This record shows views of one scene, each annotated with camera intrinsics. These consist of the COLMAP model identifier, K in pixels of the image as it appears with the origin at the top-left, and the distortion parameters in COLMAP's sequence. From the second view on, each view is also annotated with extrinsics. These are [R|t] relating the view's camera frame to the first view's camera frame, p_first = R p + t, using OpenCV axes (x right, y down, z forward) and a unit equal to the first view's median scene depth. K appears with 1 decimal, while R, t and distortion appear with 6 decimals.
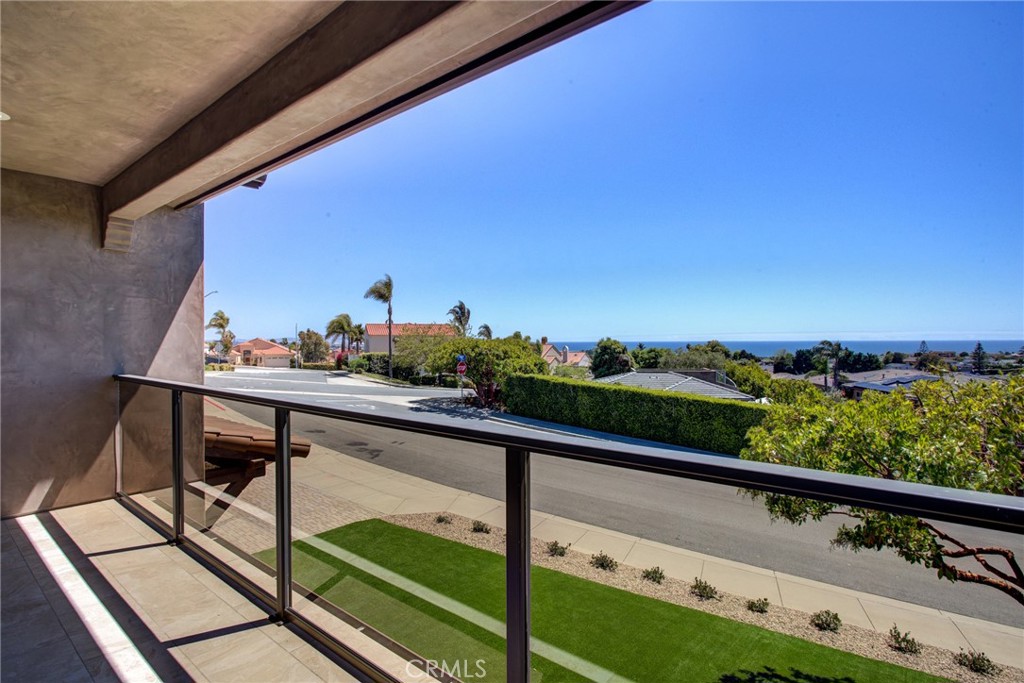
lens RADIAL K [[503.8, 0, 513.2], [0, 503.8, 338.0], [0, 0, 1]] dist [-0.012608, 0.004611]
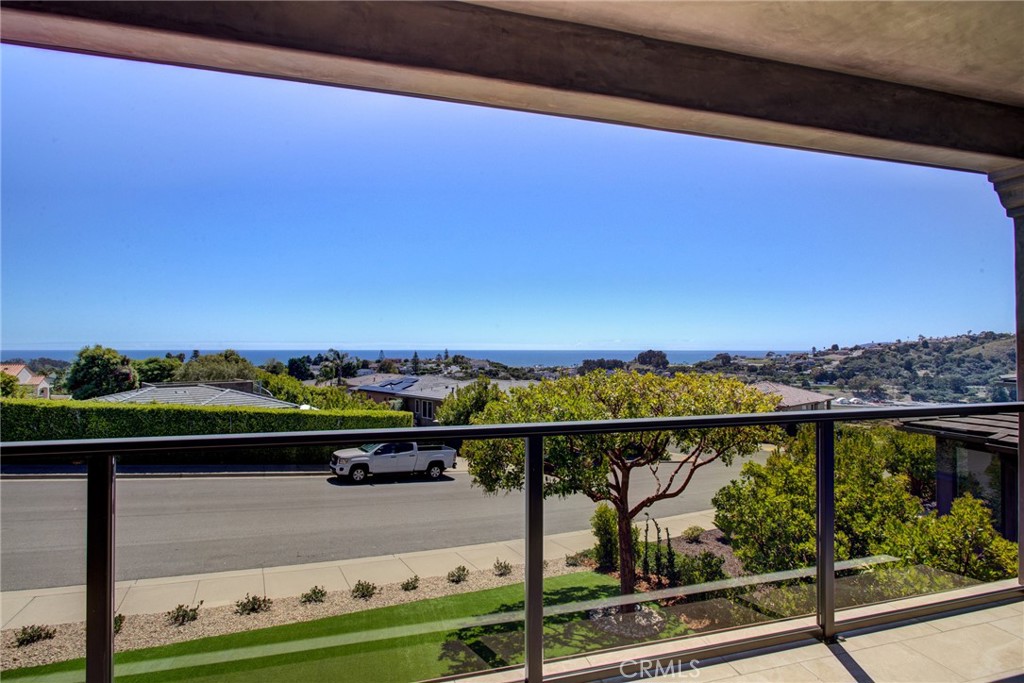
lens RADIAL K [[503.8, 0, 510.9], [0, 503.8, 339.7], [0, 0, 1]] dist [-0.012608, 0.004611]
pose [[0.581544, 0.019861, 0.813272, -0.261735], [-0.008249, 0.999795, -0.018517, -0.000374], [-0.813473, 0.004060, 0.581589, 0.125851]]
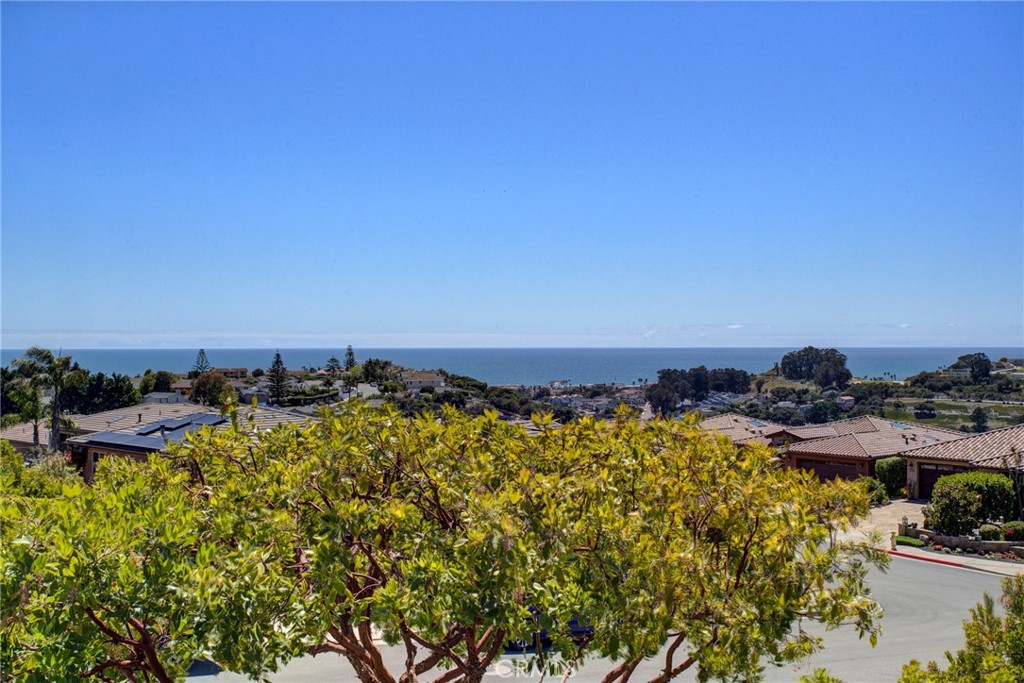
lens RADIAL K [[1124.3, 0, 507.9], [0, 1124.3, 338.7], [0, 0, 1]] dist [0.000317, 0.000000]
pose [[0.579822, 0.007942, 0.814705, 0.053292], [-0.004617, 0.999968, -0.006462, 0.000040], [-0.814730, -0.000014, 0.579840, 0.068517]]
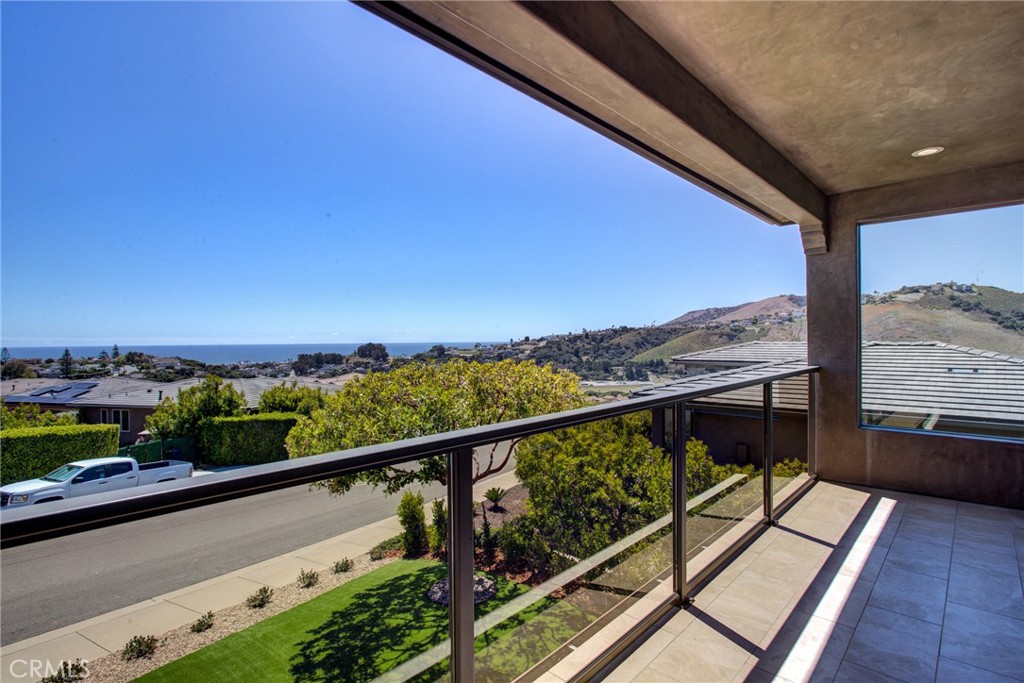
lens RADIAL K [[503.8, 0, 509.5], [0, 503.8, 338.4], [0, 0, 1]] dist [-0.012608, 0.004611]
pose [[0.074207, 0.008231, 0.997209, -0.347930], [0.004067, 0.999955, -0.008557, 0.003349], [-0.997235, 0.004691, 0.074170, 0.289138]]
